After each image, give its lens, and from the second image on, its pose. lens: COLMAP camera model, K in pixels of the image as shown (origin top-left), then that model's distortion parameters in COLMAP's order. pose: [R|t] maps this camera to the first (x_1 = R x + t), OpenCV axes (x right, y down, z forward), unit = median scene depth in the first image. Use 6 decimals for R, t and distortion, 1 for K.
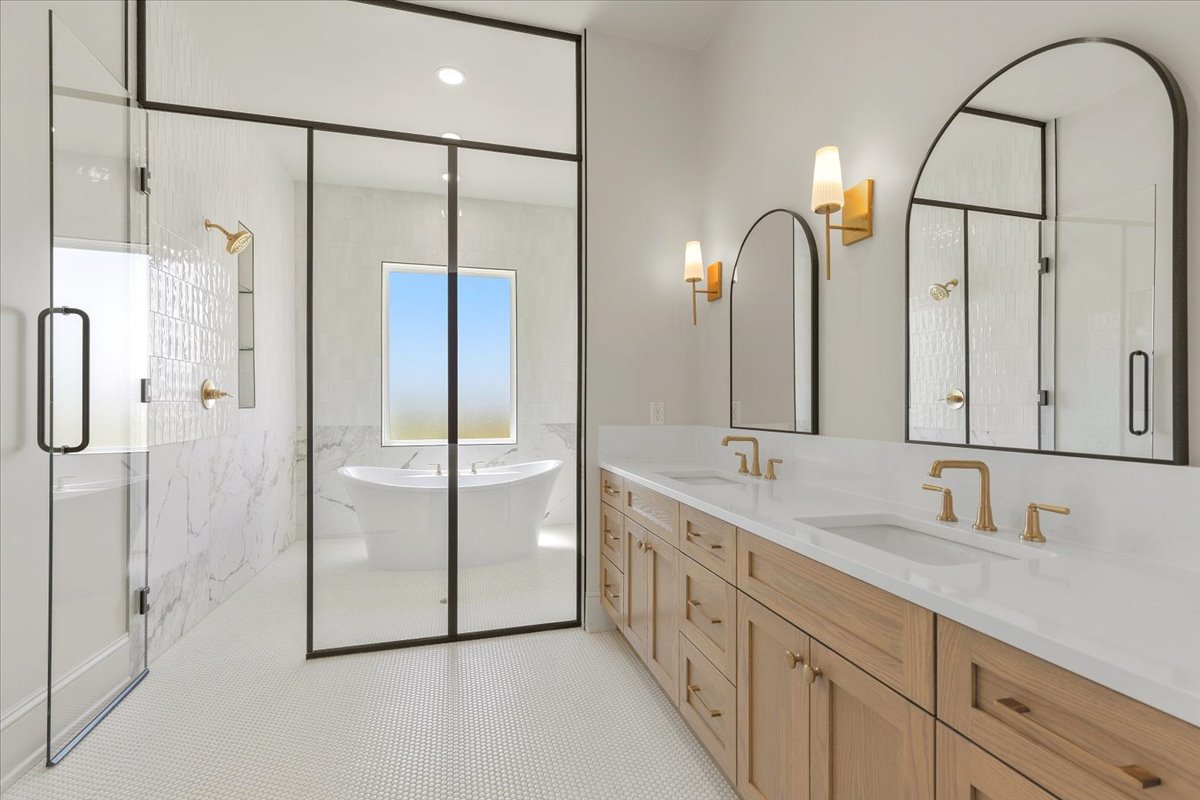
lens RADIAL K [[525.0, 0, 598.5], [0, 525.0, 401.8], [0, 0, 1]] dist [0.001810, 0.000058]
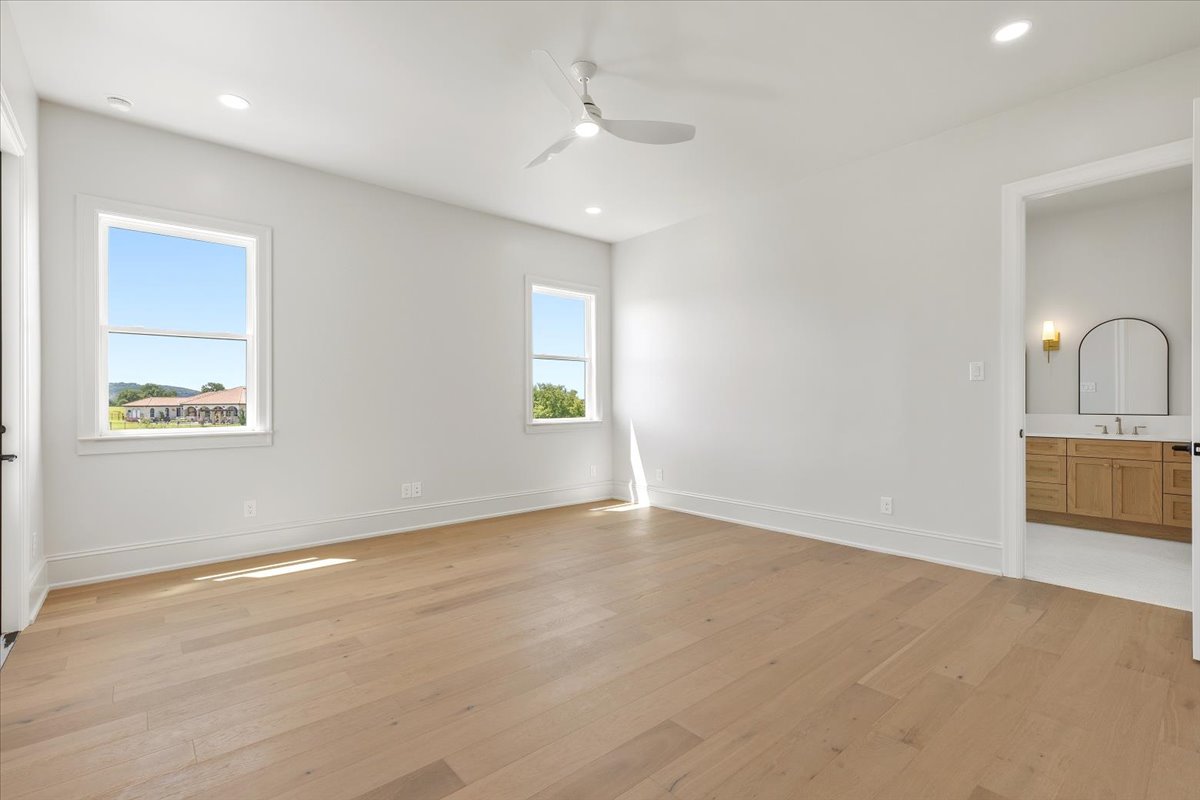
lens RADIAL K [[544.8, 0, 599.2], [0, 544.8, 401.1], [0, 0, 1]] dist [0.015781, -0.000624]
pose [[0.899595, 0.006448, 0.436677, -4.478287], [-0.006294, 0.999979, -0.001799, 0.024348], [-0.436679, -0.001130, 0.899617, -1.000675]]
